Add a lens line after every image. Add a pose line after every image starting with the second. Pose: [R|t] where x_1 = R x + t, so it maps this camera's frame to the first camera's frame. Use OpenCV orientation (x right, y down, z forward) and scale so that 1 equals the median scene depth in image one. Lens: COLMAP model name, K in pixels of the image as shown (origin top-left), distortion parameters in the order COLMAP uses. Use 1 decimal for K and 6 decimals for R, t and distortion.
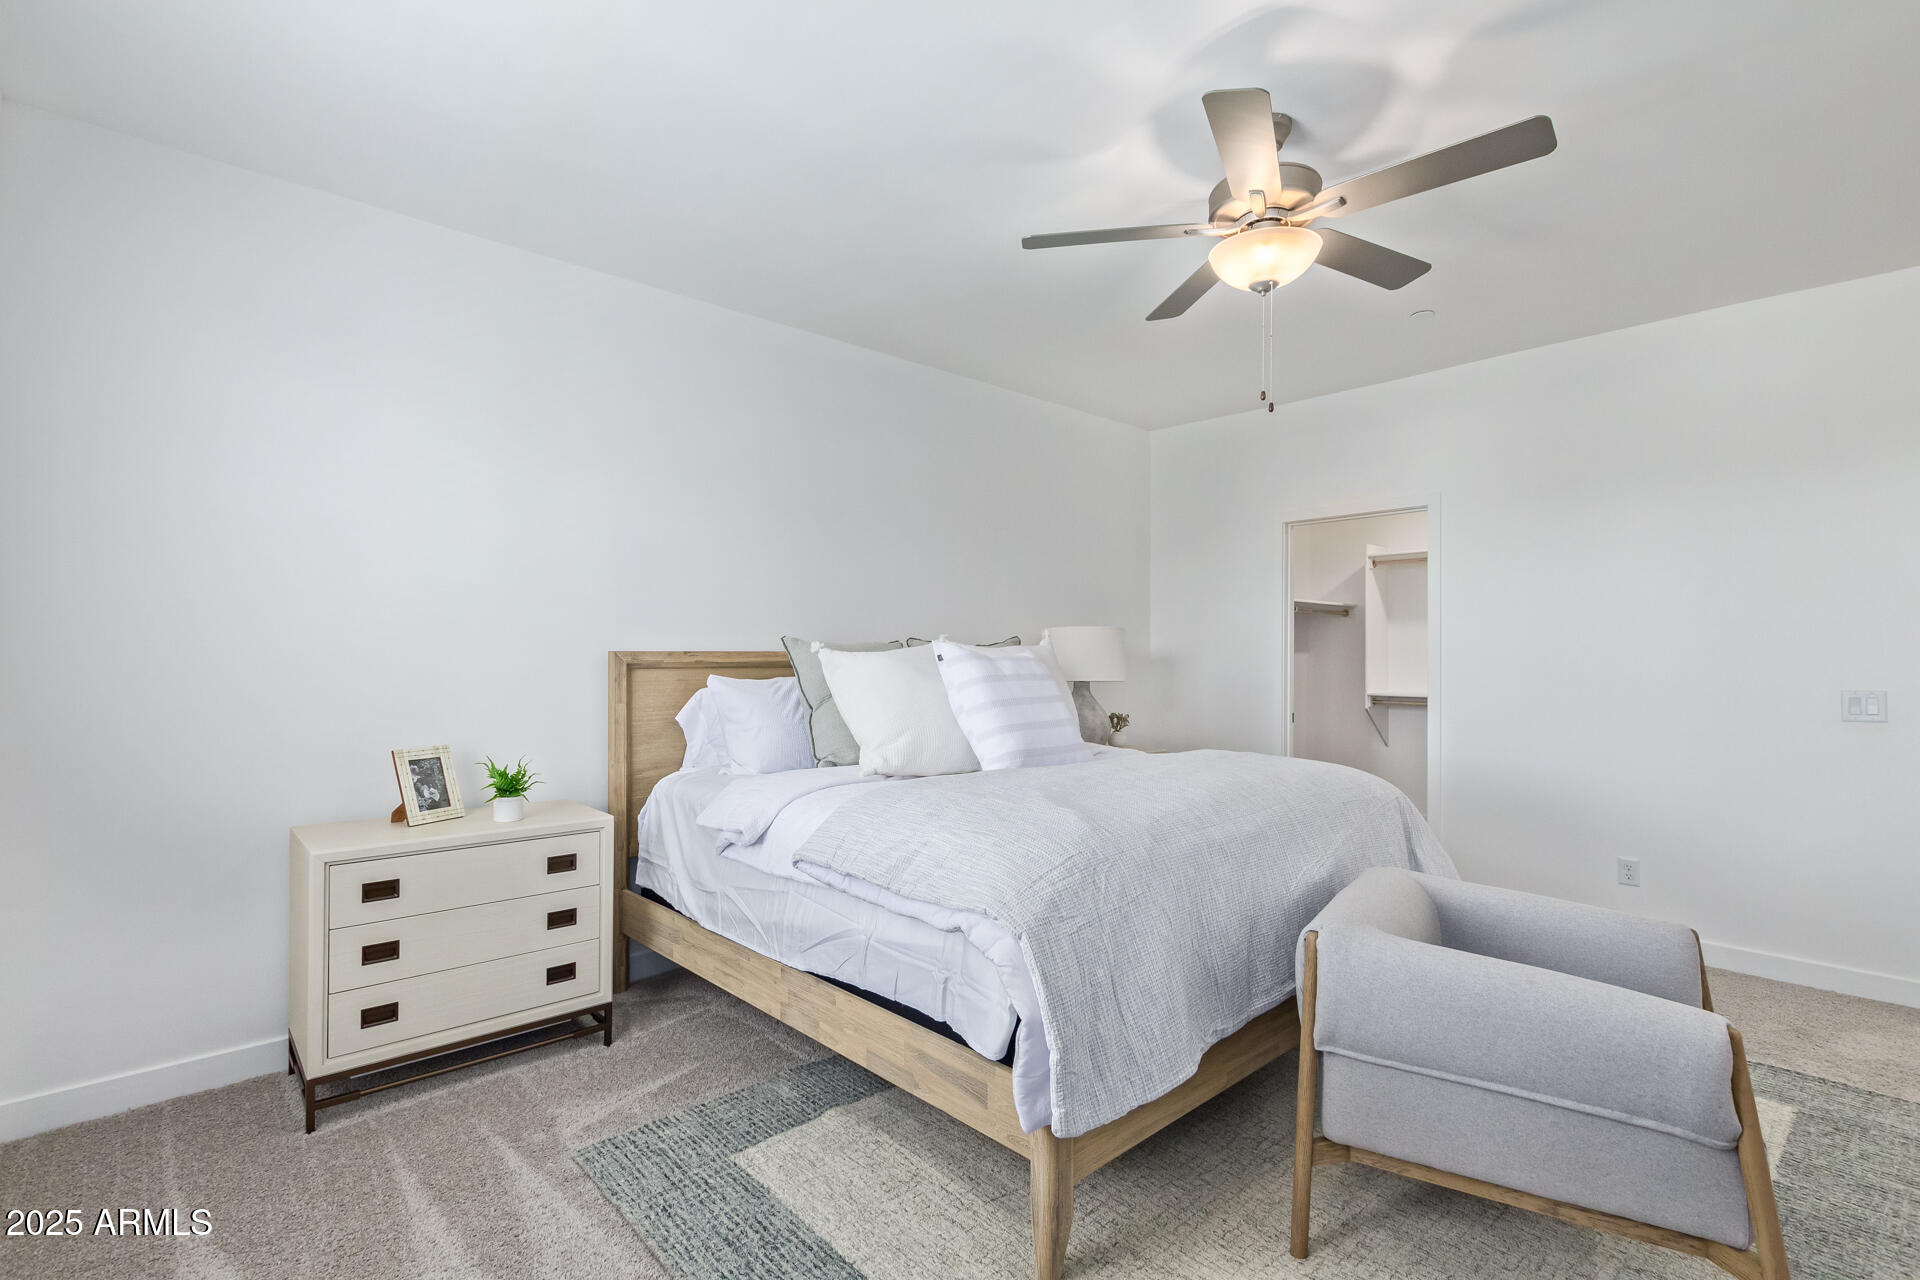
lens RADIAL K [[891.6, 0, 953.7], [0, 891.6, 647.9], [0, 0, 1]] dist [0.001759, 0.000445]
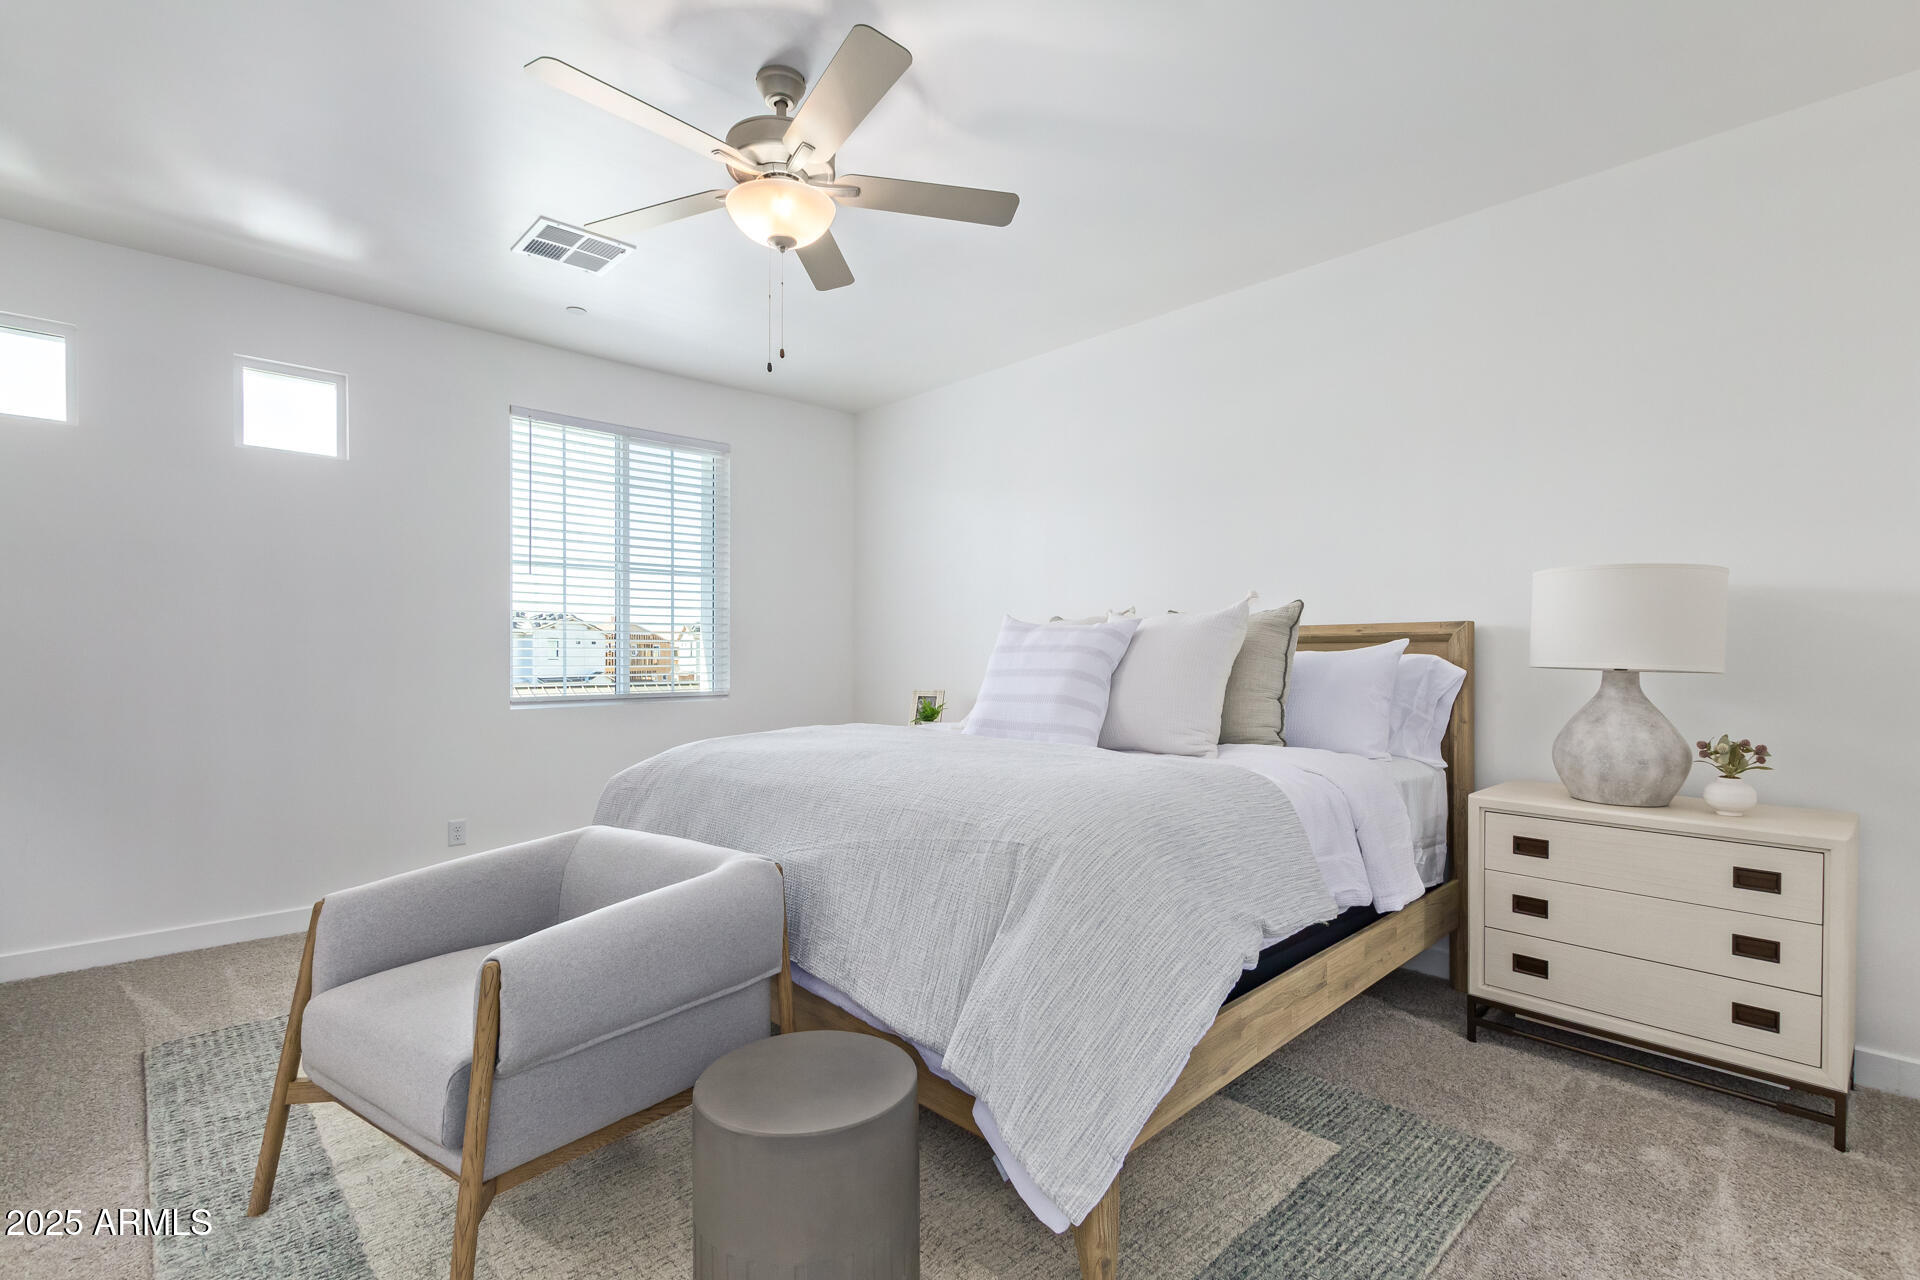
lens RADIAL K [[891.6, 0, 953.7], [0, 891.6, 647.9], [0, 0, 1]] dist [0.001759, 0.000445]
pose [[0.009438, 0.020640, -0.999742, 0.334848], [0.029385, 0.999349, 0.020910, 0.001152], [0.999524, -0.029574, 0.008825, 0.294854]]
